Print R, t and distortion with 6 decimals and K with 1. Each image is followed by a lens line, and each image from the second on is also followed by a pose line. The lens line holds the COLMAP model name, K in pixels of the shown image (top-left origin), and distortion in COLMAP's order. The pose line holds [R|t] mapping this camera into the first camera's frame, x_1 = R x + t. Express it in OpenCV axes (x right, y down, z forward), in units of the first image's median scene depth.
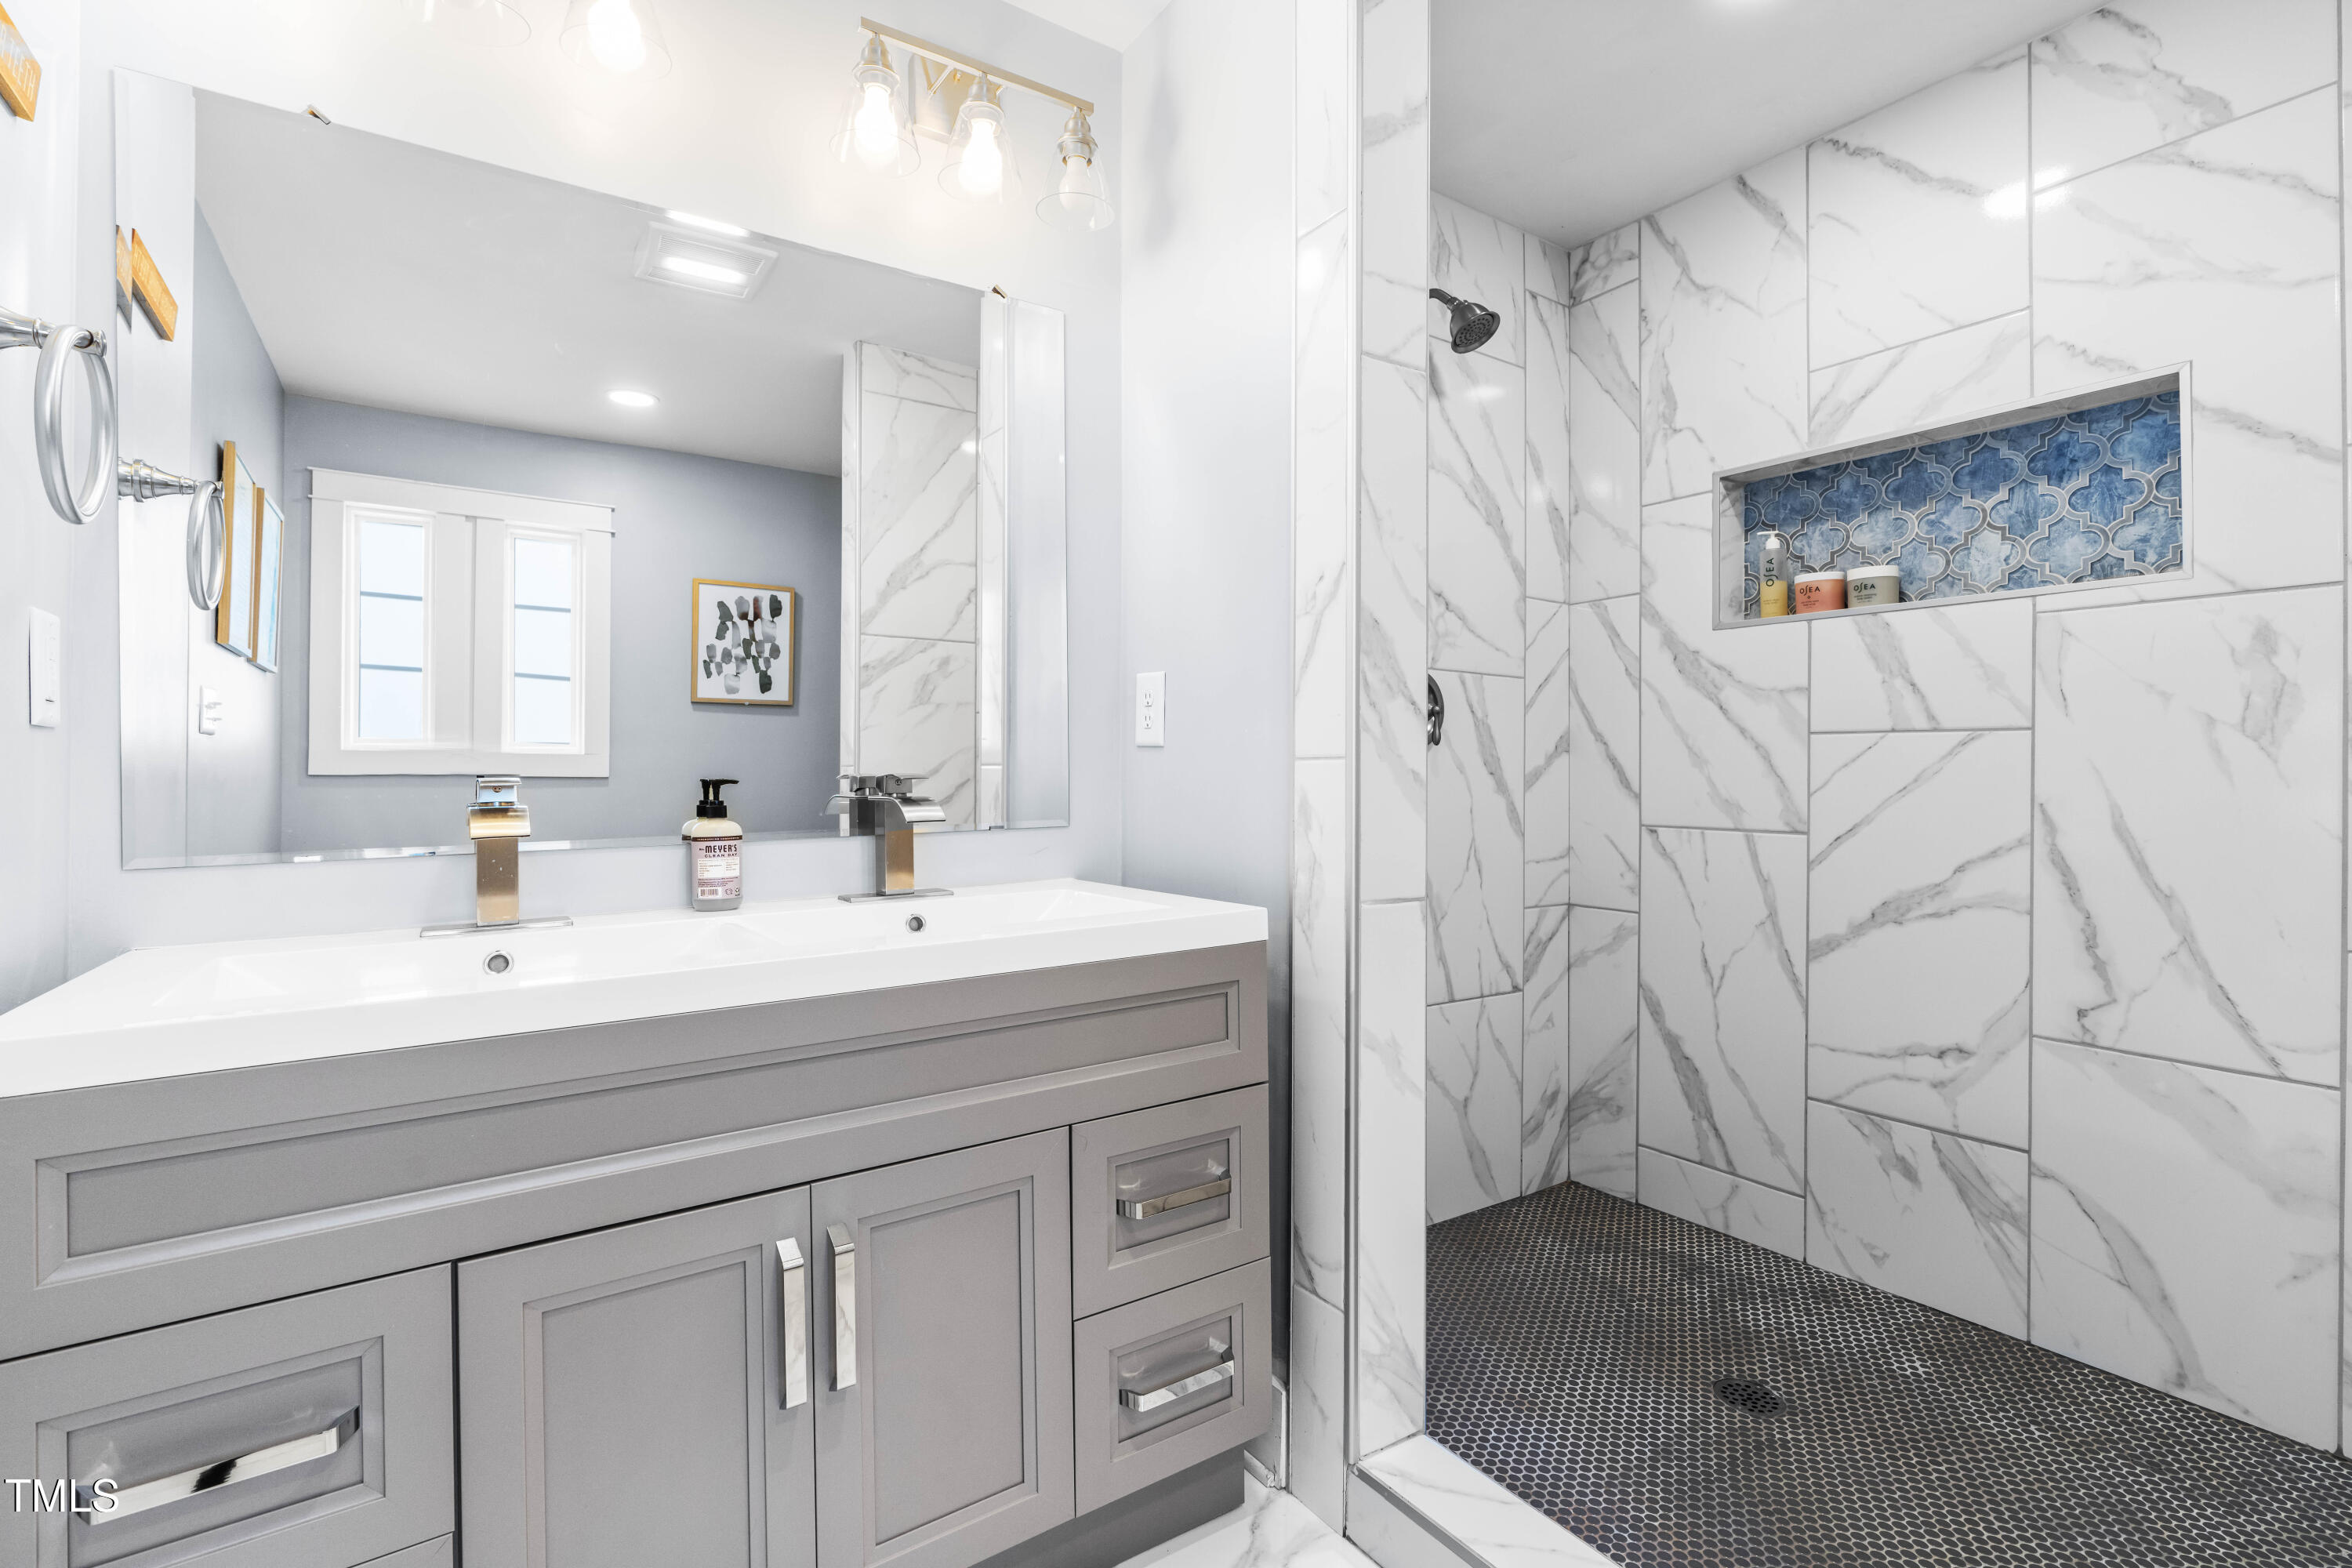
lens RADIAL K [[1066.4, 0, 1178.7], [0, 1066.4, 763.3], [0, 0, 1]] dist [-0.012620, 0.005842]
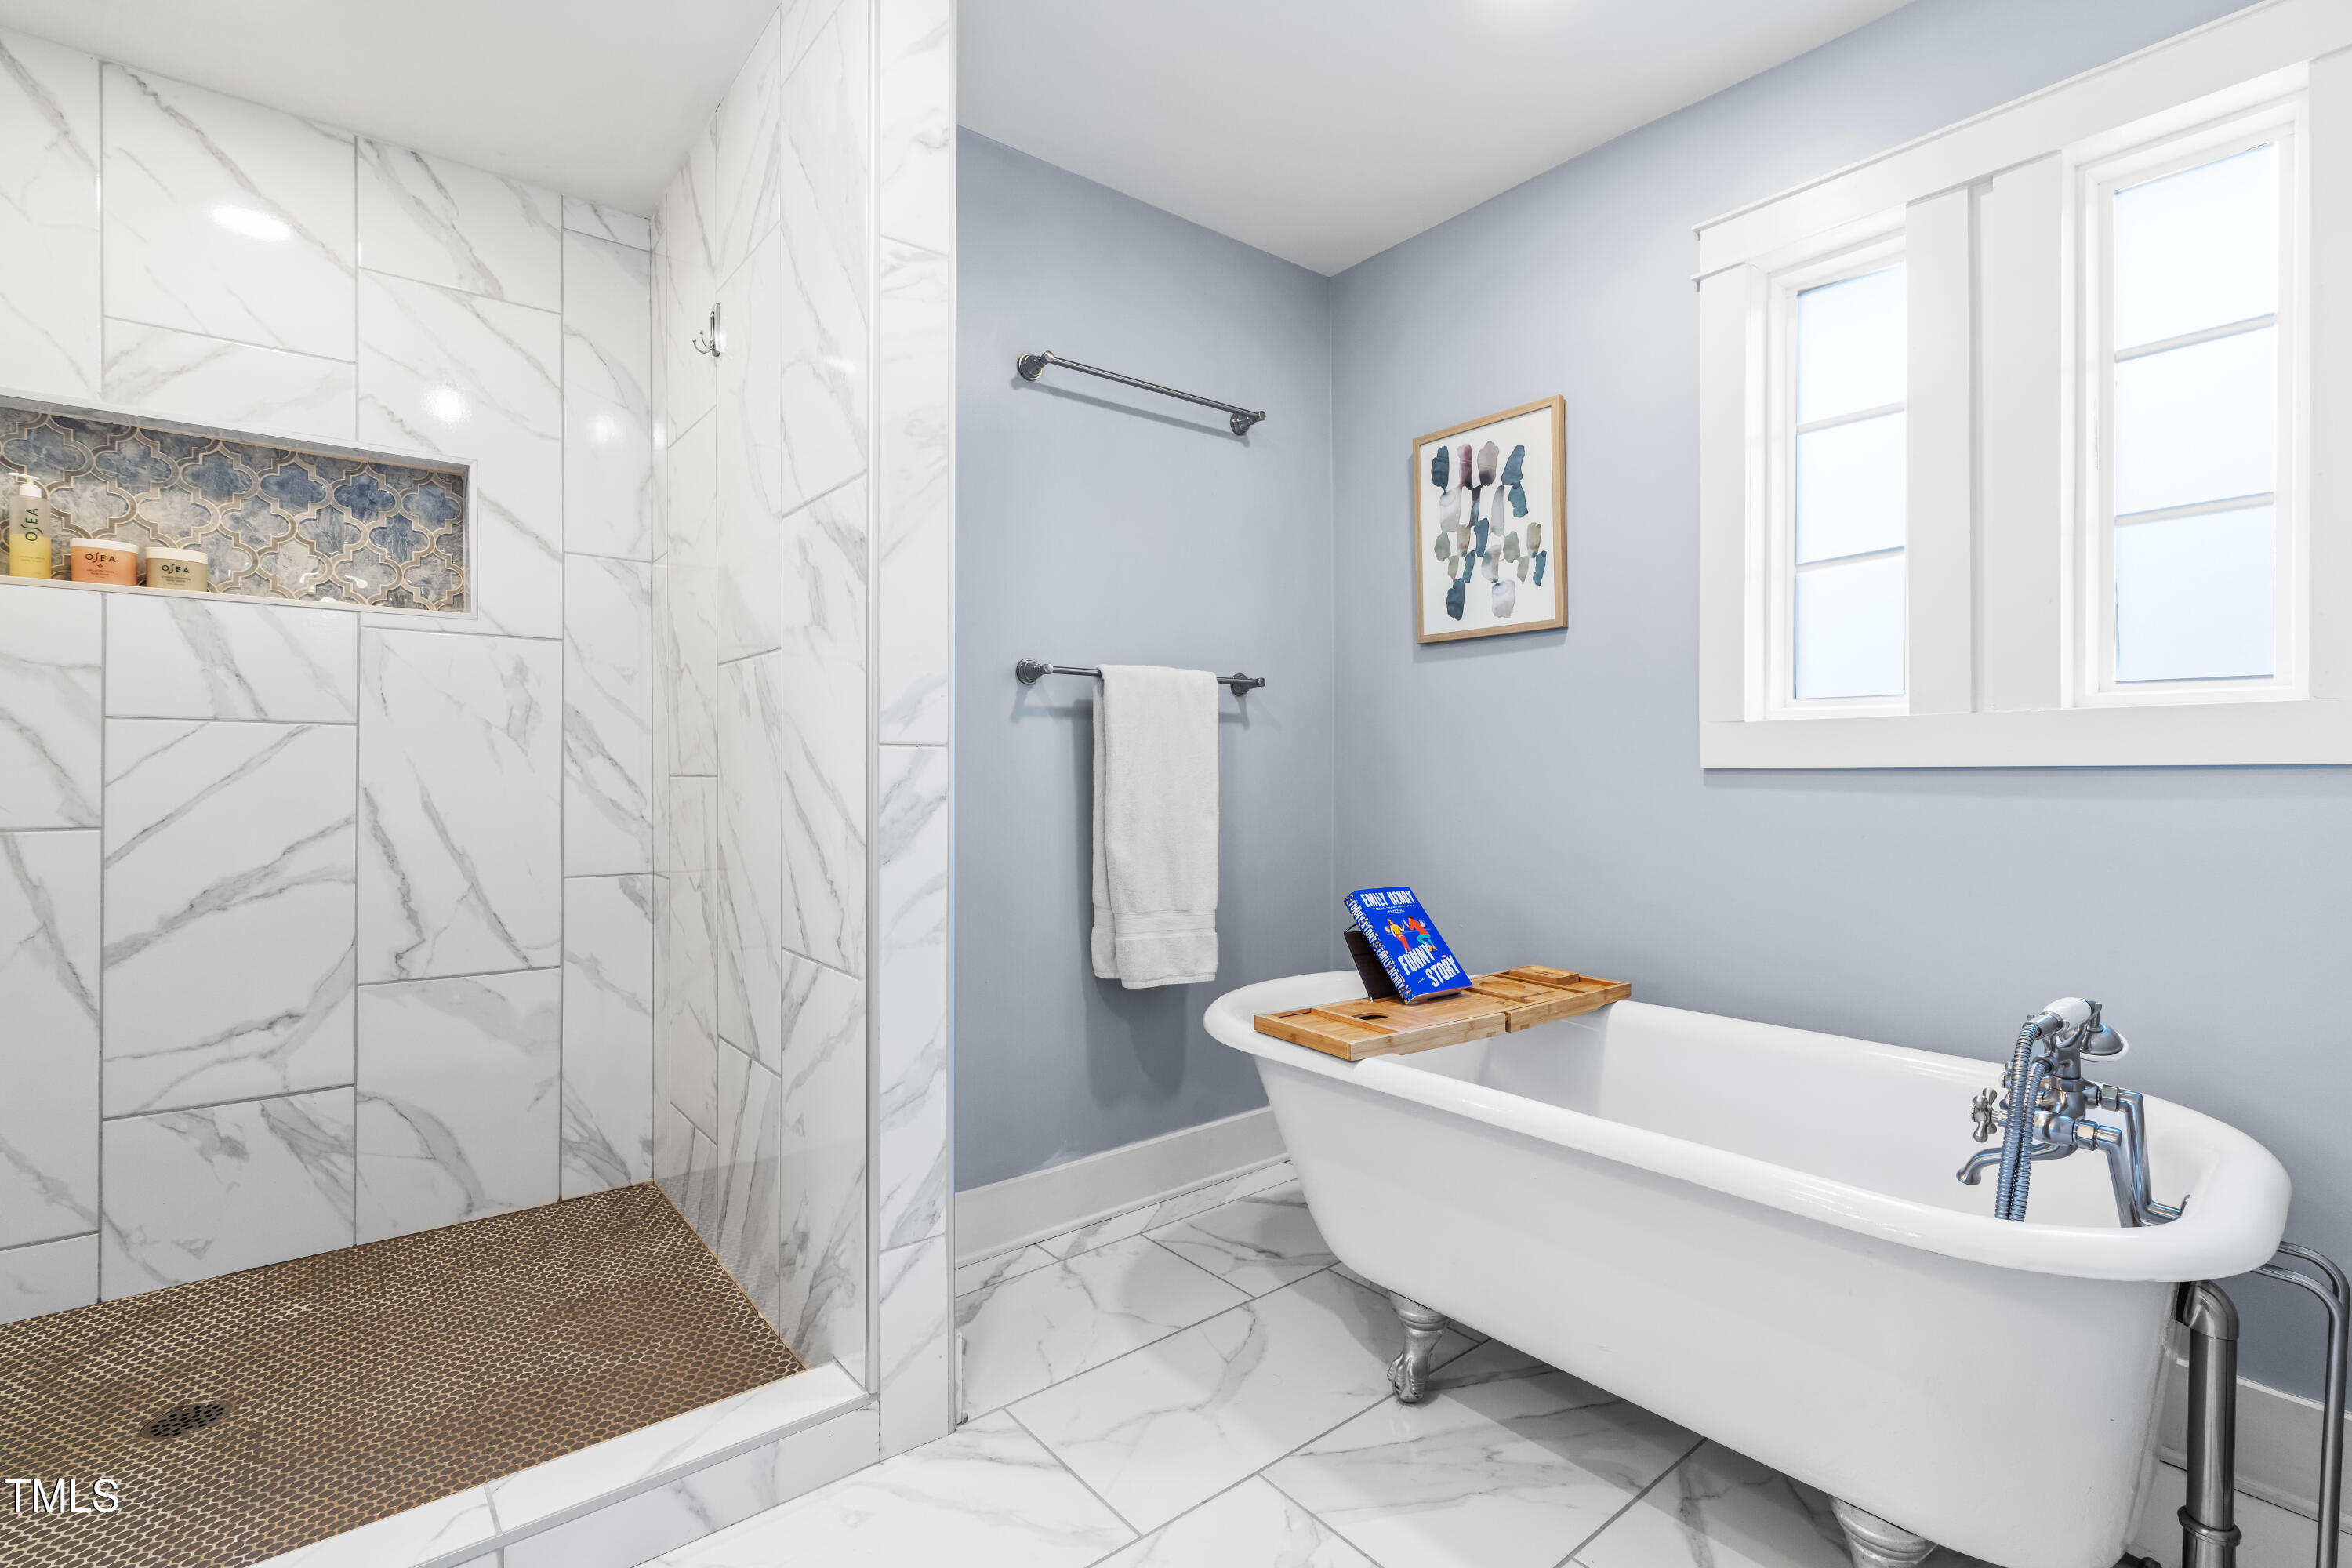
lens RADIAL K [[1066.4, 0, 1178.7], [0, 1066.4, 763.3], [0, 0, 1]] dist [-0.012620, 0.005842]
pose [[-0.073714, 0.002895, 0.997275, -0.412654], [-0.012596, 0.999913, -0.003833, 0.003319], [-0.997200, -0.012844, -0.073671, 0.169637]]
